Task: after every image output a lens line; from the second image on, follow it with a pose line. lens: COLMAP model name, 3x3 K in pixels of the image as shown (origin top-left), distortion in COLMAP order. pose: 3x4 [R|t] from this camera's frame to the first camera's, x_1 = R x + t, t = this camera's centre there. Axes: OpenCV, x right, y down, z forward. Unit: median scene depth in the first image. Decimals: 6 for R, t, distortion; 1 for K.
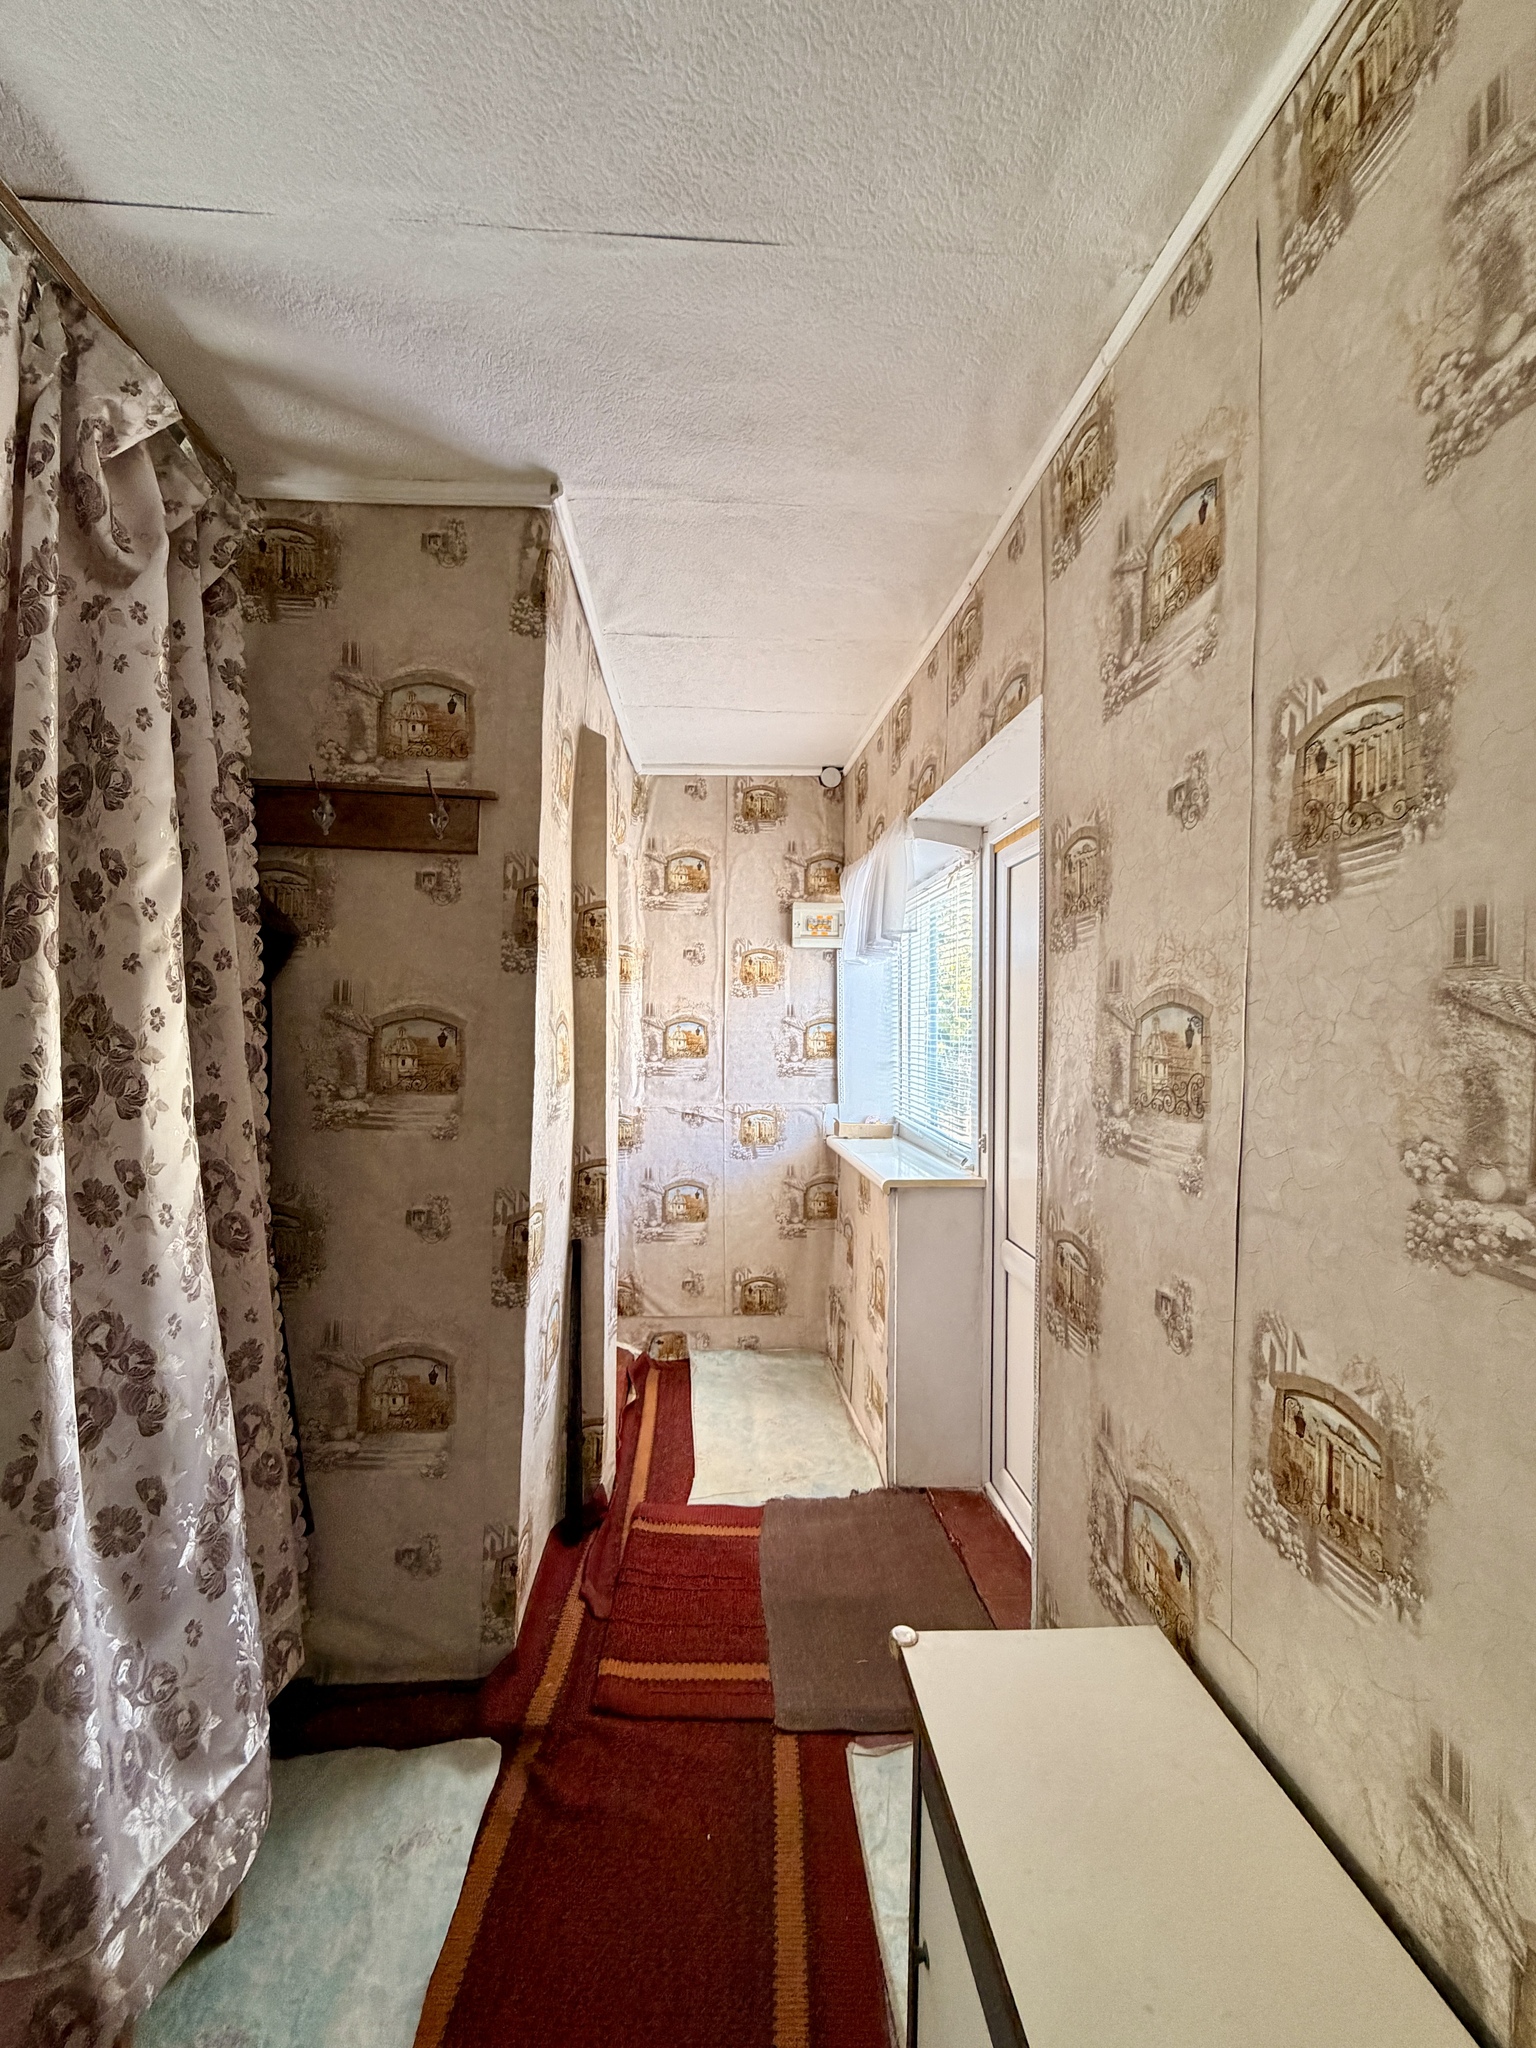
lens RADIAL K [[808.7, 0, 764.3], [0, 808.7, 1023.2], [0, 0, 1]] dist [-0.000715, -0.000033]
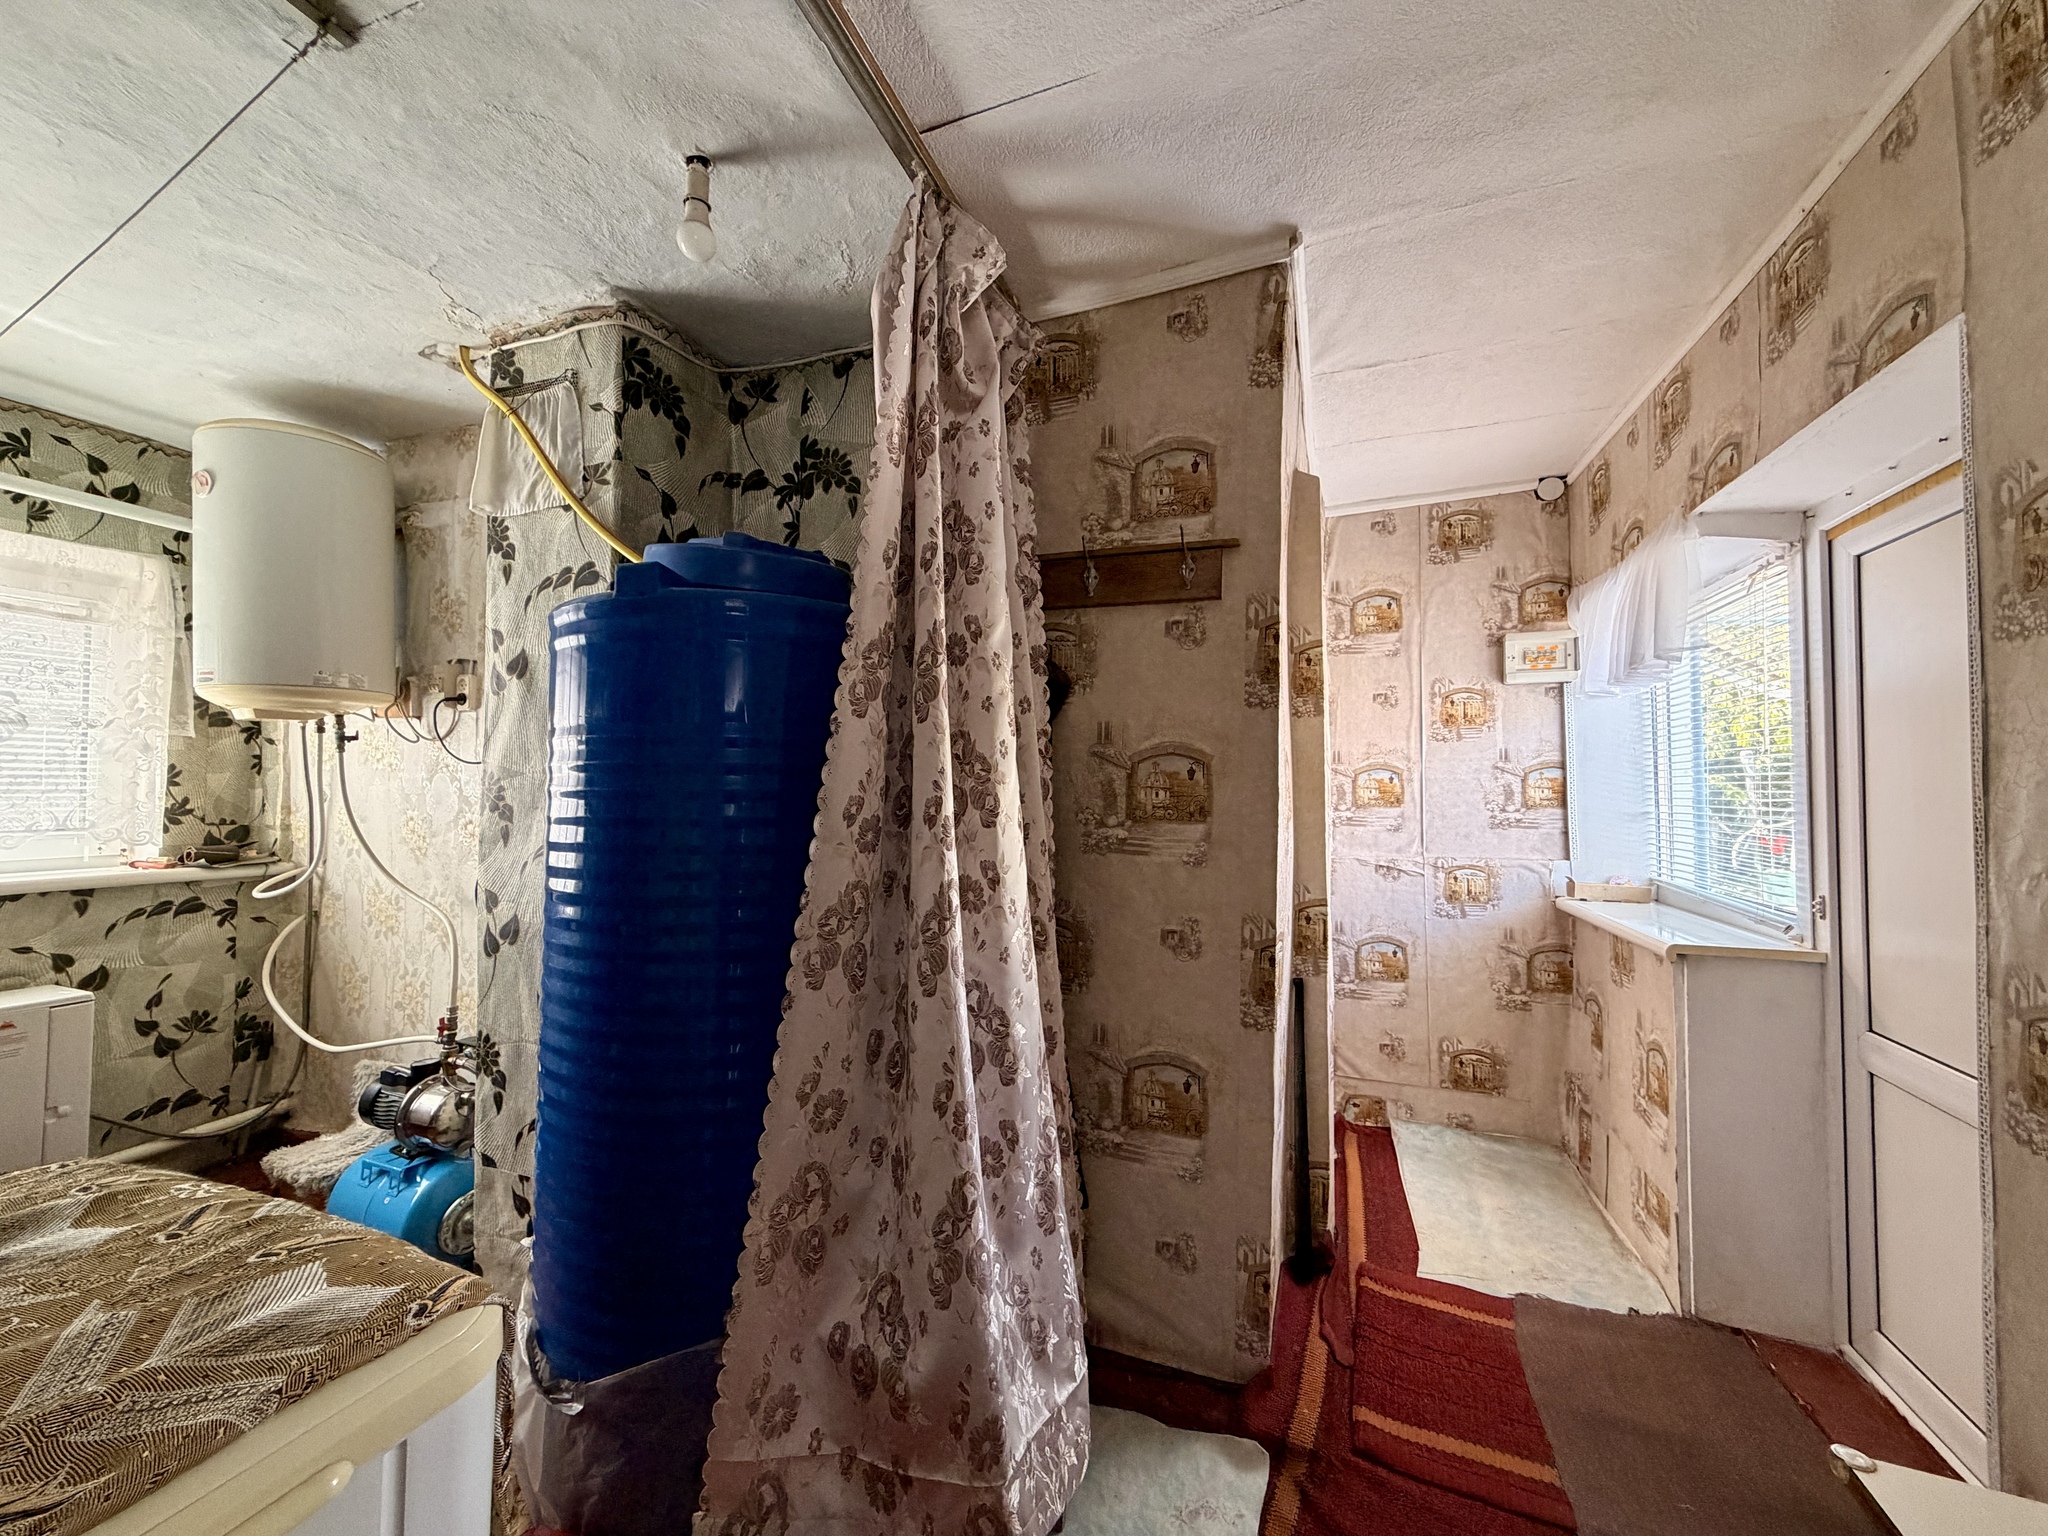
lens RADIAL K [[808.7, 0, 1022.6], [0, 808.7, 771.8], [0, 0, 1]] dist [-0.000715, -0.000033]
pose [[0.903525, -0.017461, -0.428180, -0.141034], [0.008054, 0.999685, -0.023772, 0.043205], [0.428460, 0.018030, 0.903381, -0.075431]]
